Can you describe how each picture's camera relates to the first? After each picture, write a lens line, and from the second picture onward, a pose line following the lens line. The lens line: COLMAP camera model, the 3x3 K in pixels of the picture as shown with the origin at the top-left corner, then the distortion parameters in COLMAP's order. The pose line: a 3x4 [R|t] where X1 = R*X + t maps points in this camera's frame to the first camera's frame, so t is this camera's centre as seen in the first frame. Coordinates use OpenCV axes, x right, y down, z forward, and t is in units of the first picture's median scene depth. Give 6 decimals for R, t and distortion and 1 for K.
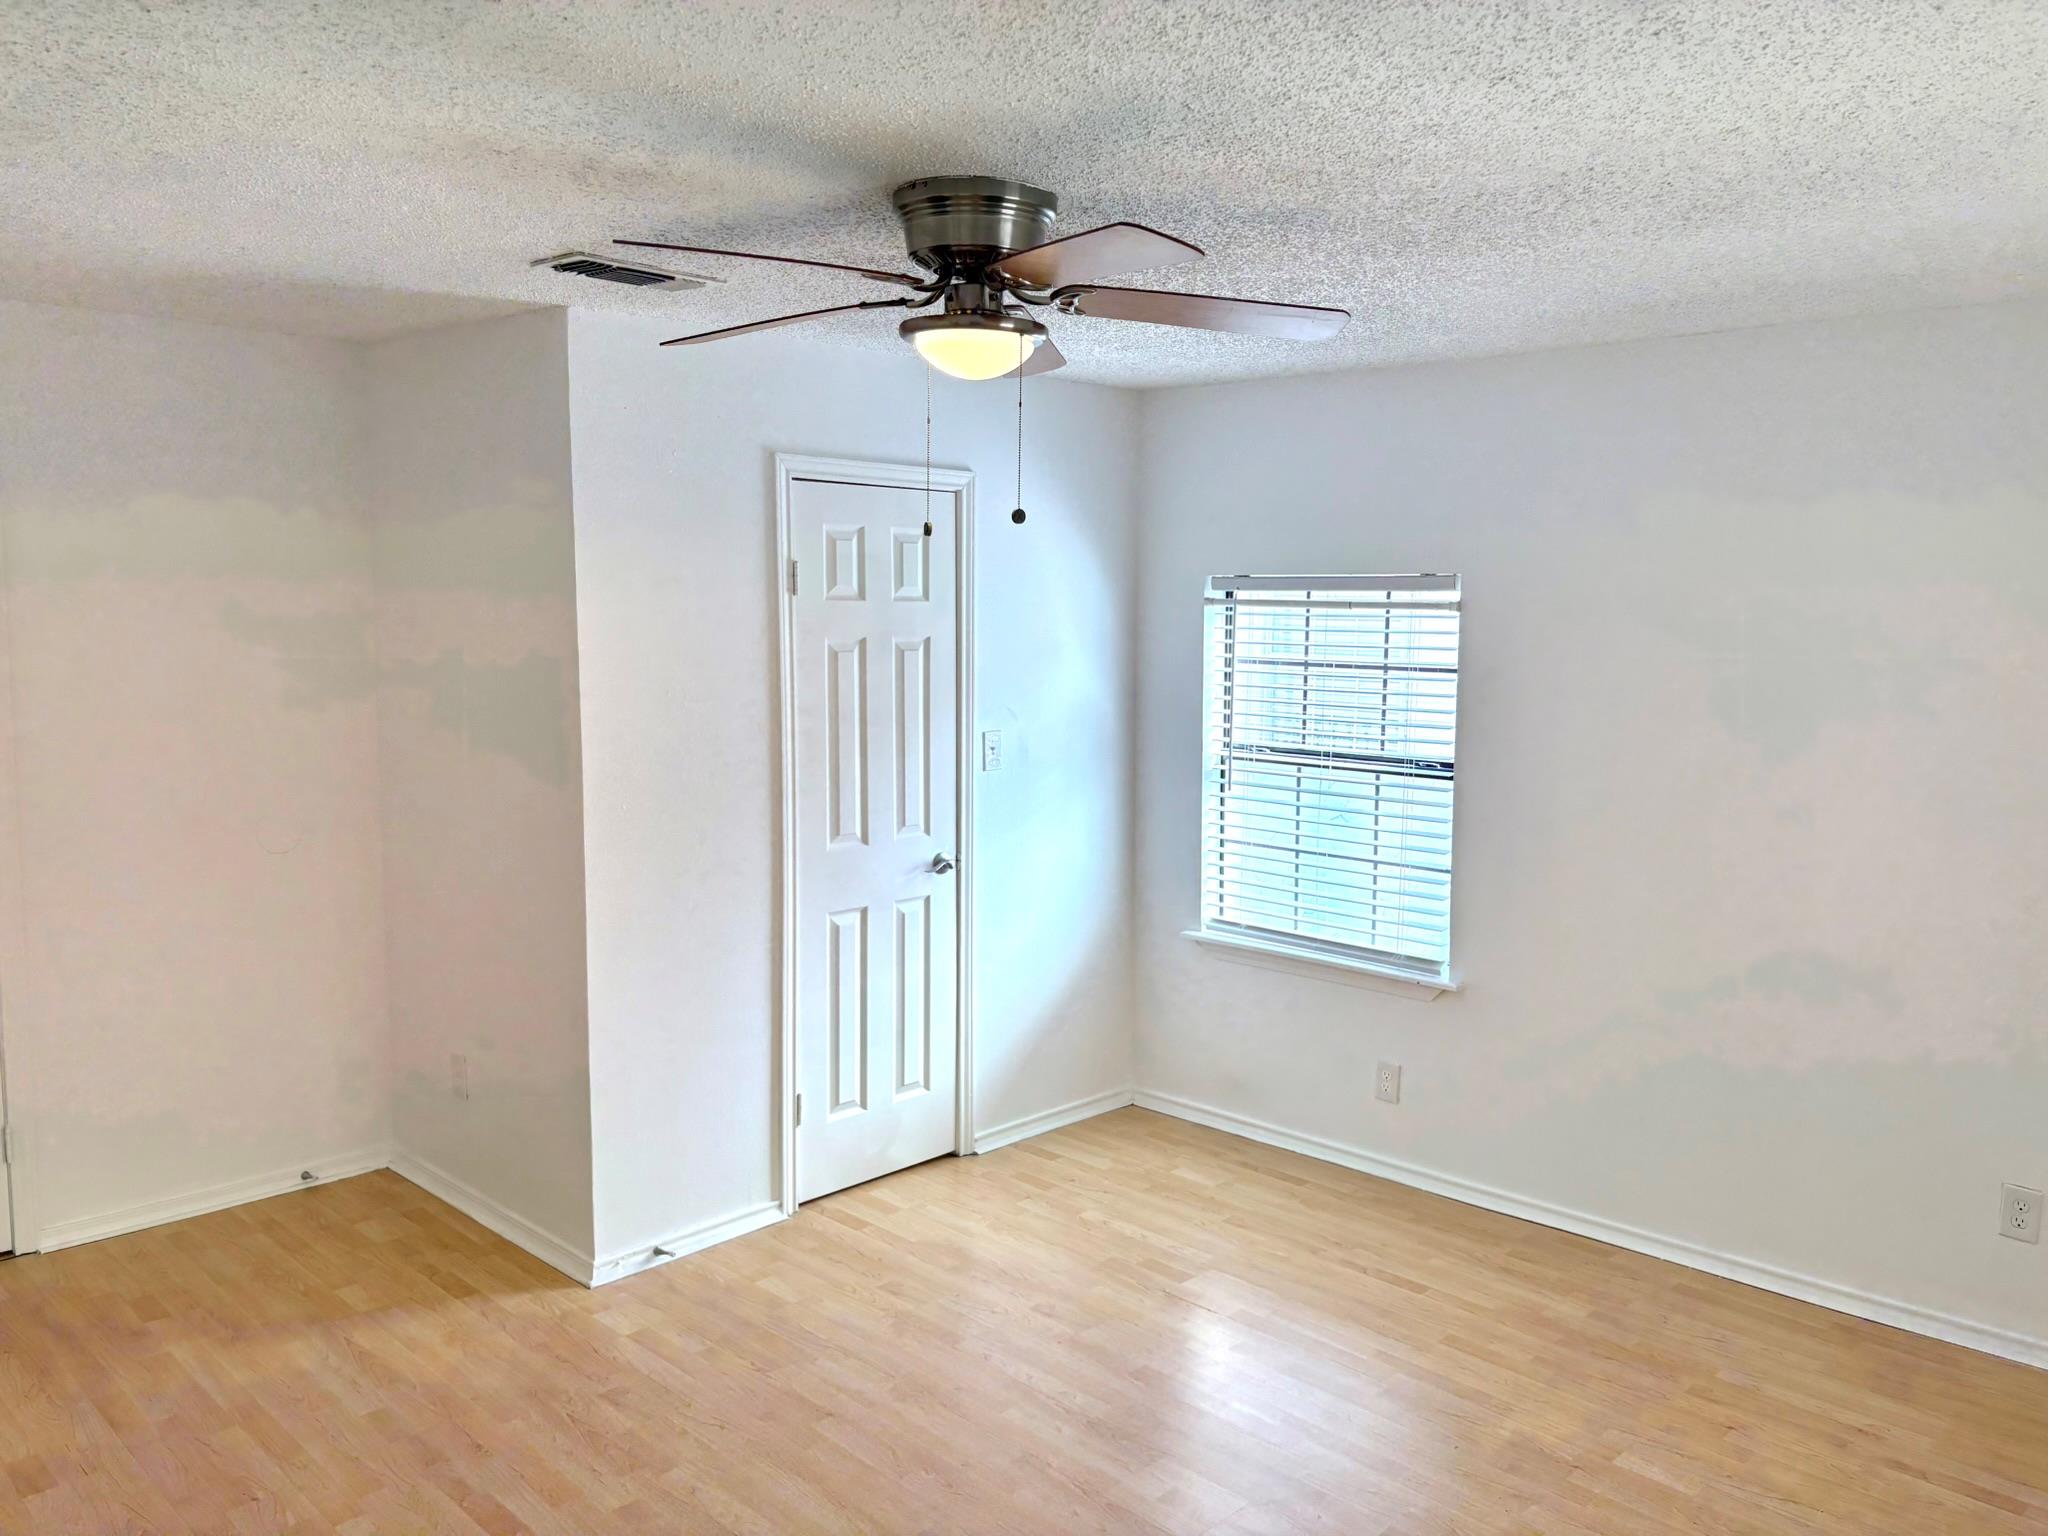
lens RADIAL K [[1574.2, 0, 1024.0], [0, 1574.2, 768.0], [0, 0, 1]] dist [0.036730, -0.004166]
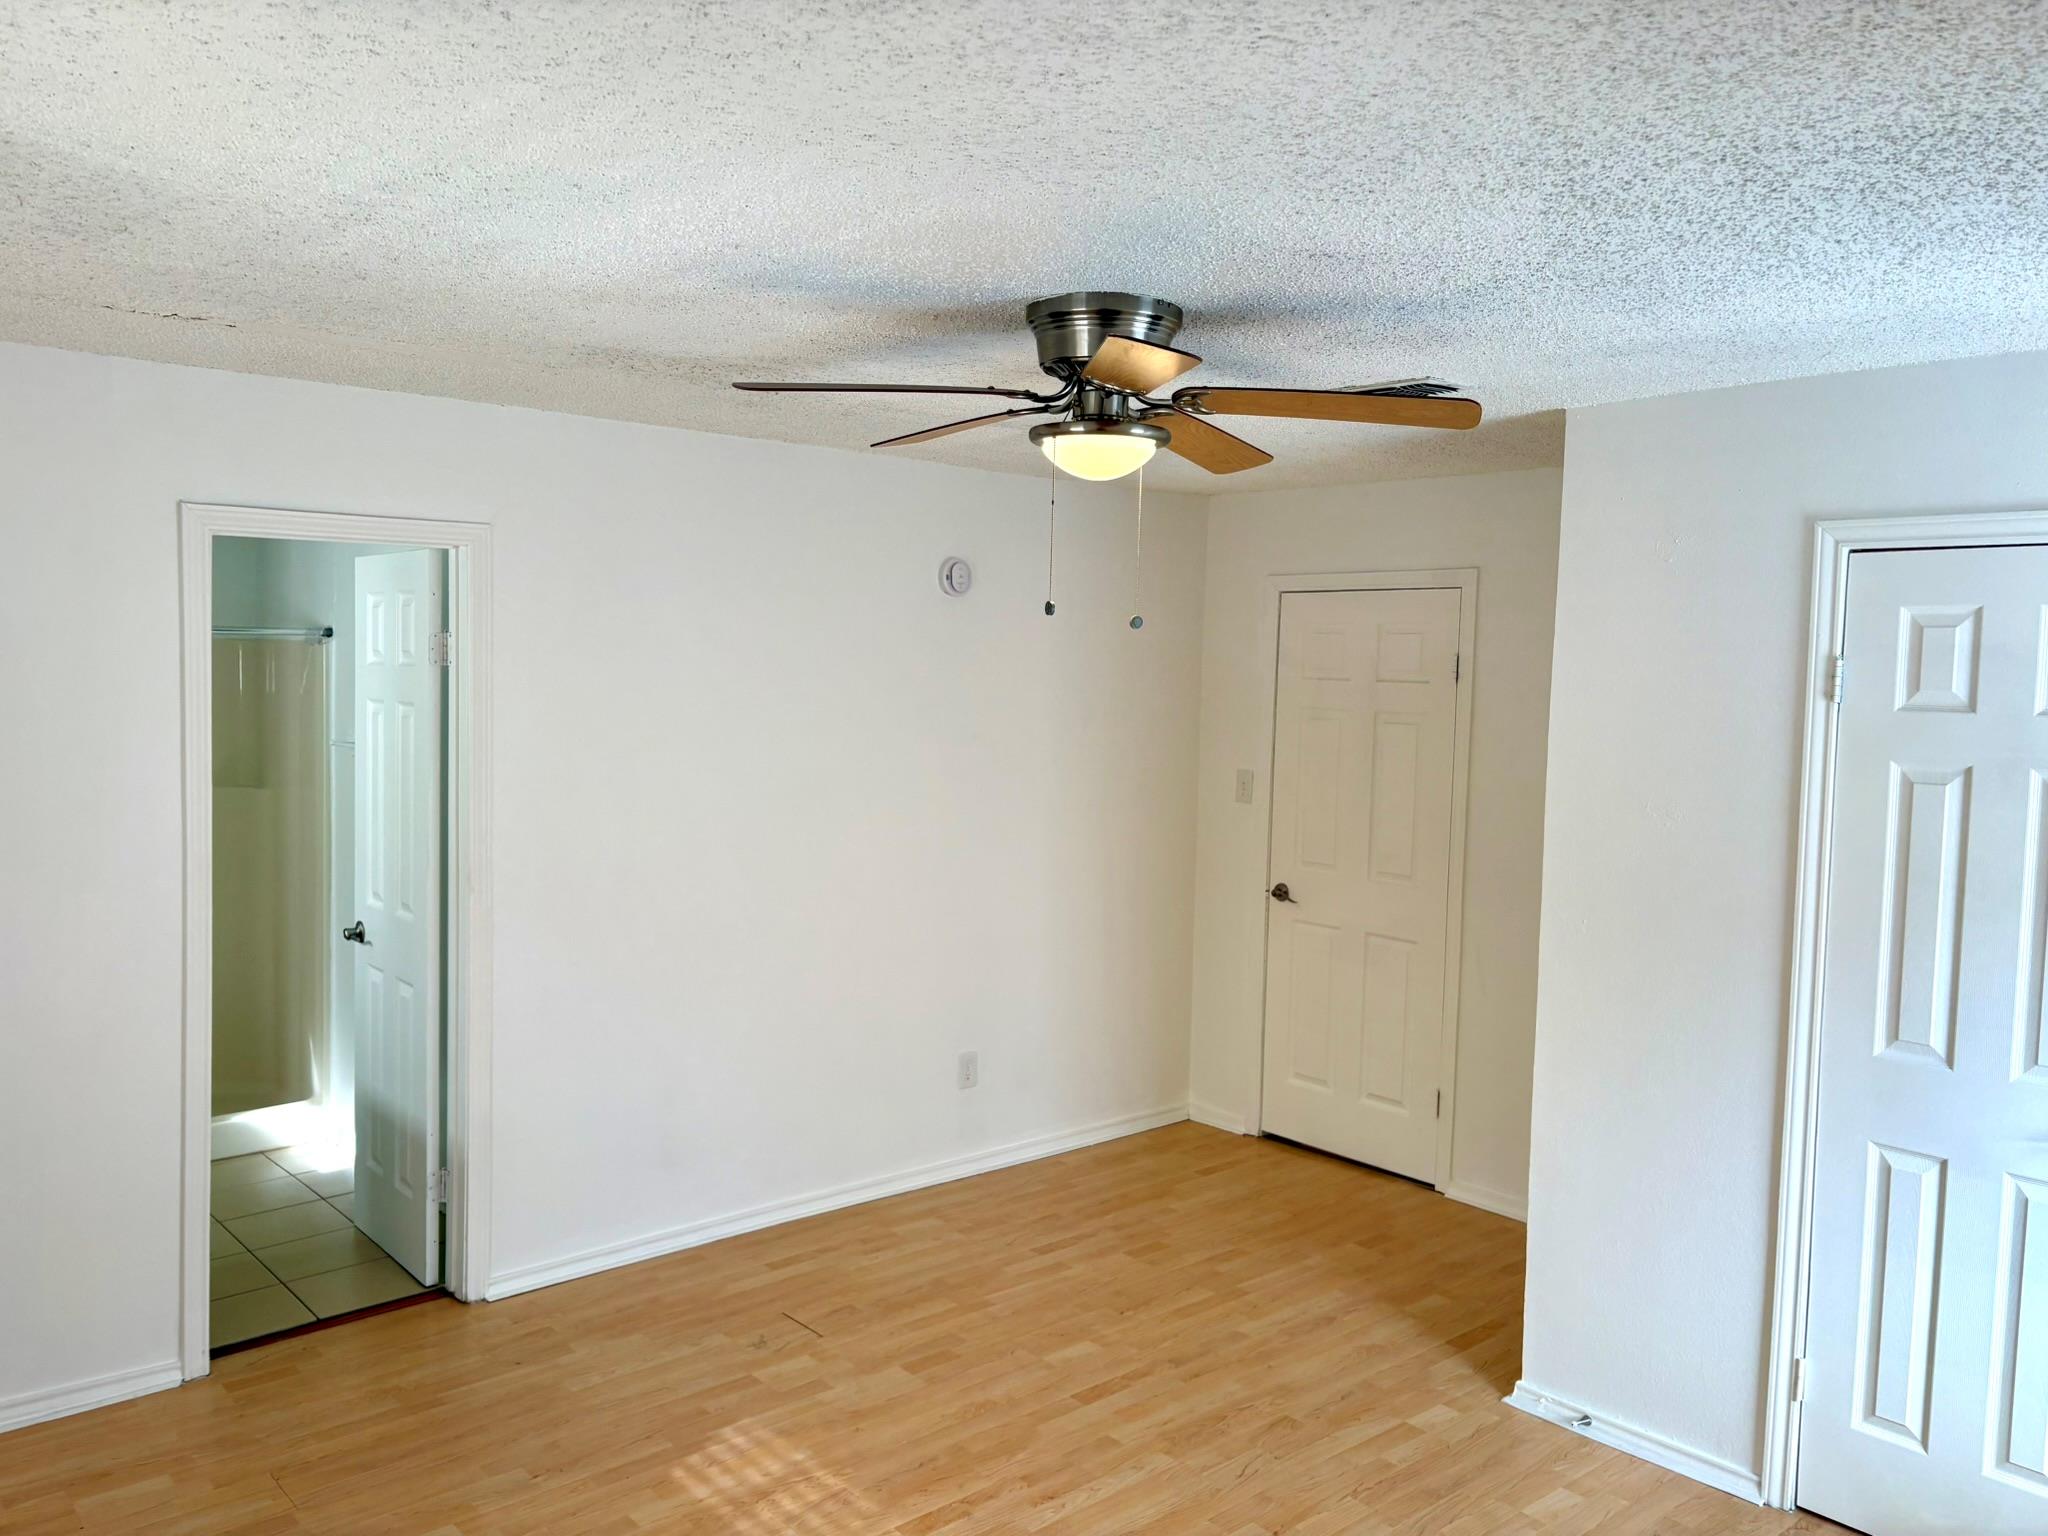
lens RADIAL K [[1512.8, 0, 1028.0], [0, 1512.8, 805.0], [0, 0, 1]] dist [0.001312, -0.001142]
pose [[-0.070352, 0.070014, -0.995062, 0.623298], [-0.136665, 0.987451, 0.079141, -0.066834], [0.988116, 0.141558, -0.059901, 0.679871]]
